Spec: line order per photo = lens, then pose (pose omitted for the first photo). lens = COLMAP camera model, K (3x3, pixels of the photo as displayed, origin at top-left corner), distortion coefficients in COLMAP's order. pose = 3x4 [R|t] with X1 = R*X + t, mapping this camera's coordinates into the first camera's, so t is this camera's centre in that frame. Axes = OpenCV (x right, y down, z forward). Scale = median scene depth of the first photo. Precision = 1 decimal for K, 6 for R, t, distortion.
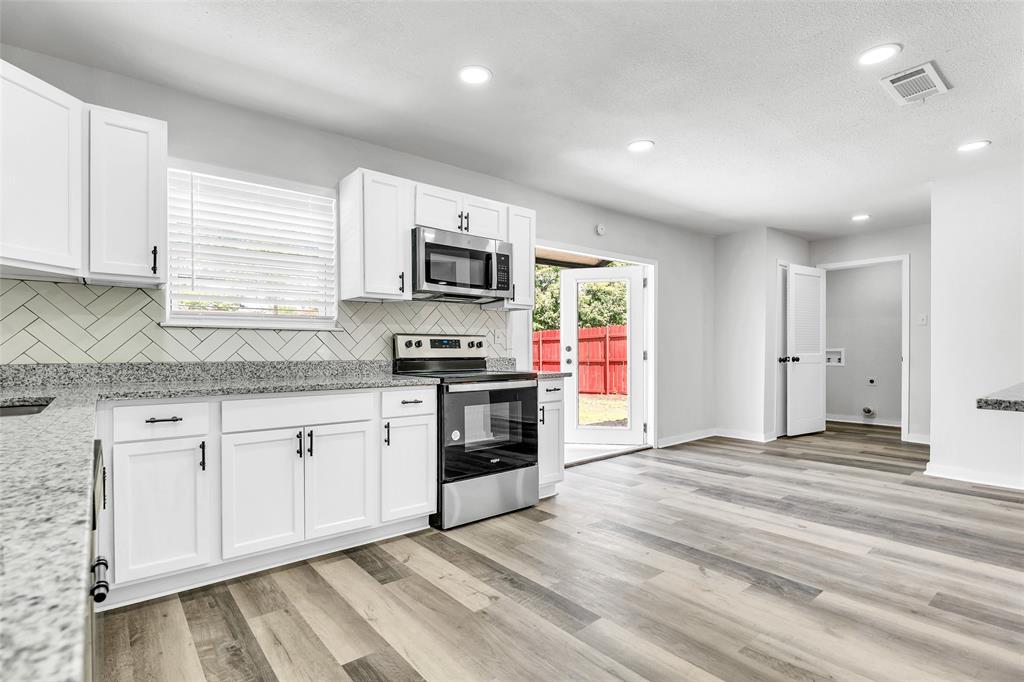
lens RADIAL K [[496.6, 0, 506.2], [0, 496.6, 356.8], [0, 0, 1]] dist [-0.006289, -0.000603]
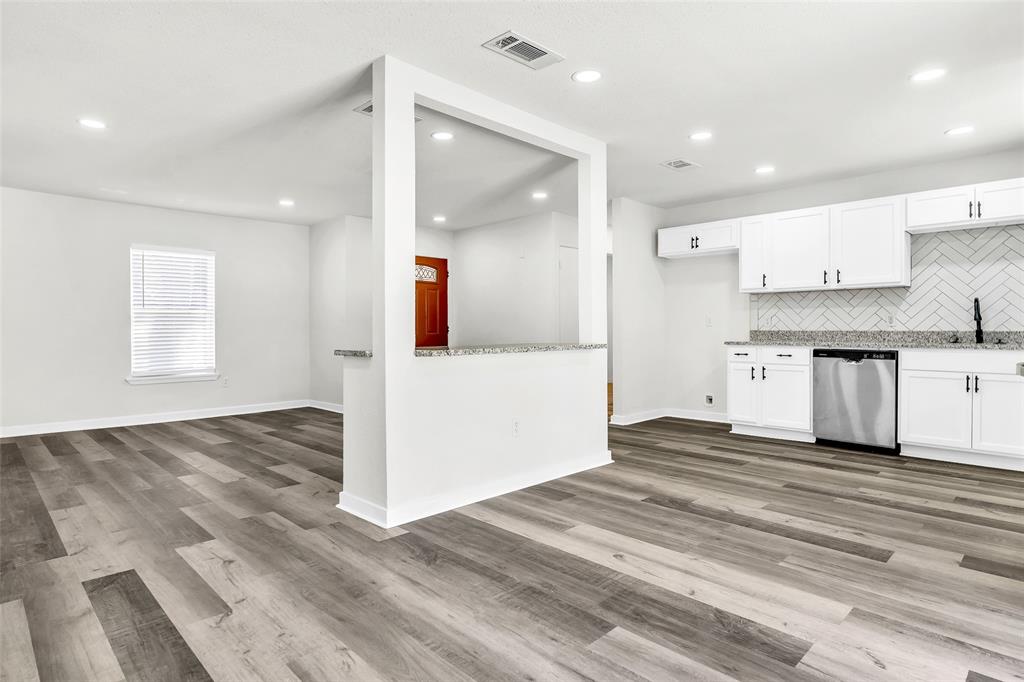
lens RADIAL K [[563.3, 0, 494.8], [0, 563.3, 333.3], [0, 0, 1]] dist [-0.005098, -0.000557]
pose [[-0.996174, 0.006234, -0.087175, 0.880382], [0.004612, 0.999813, 0.018790, -0.012775], [0.087276, 0.018316, -0.996016, 1.876655]]
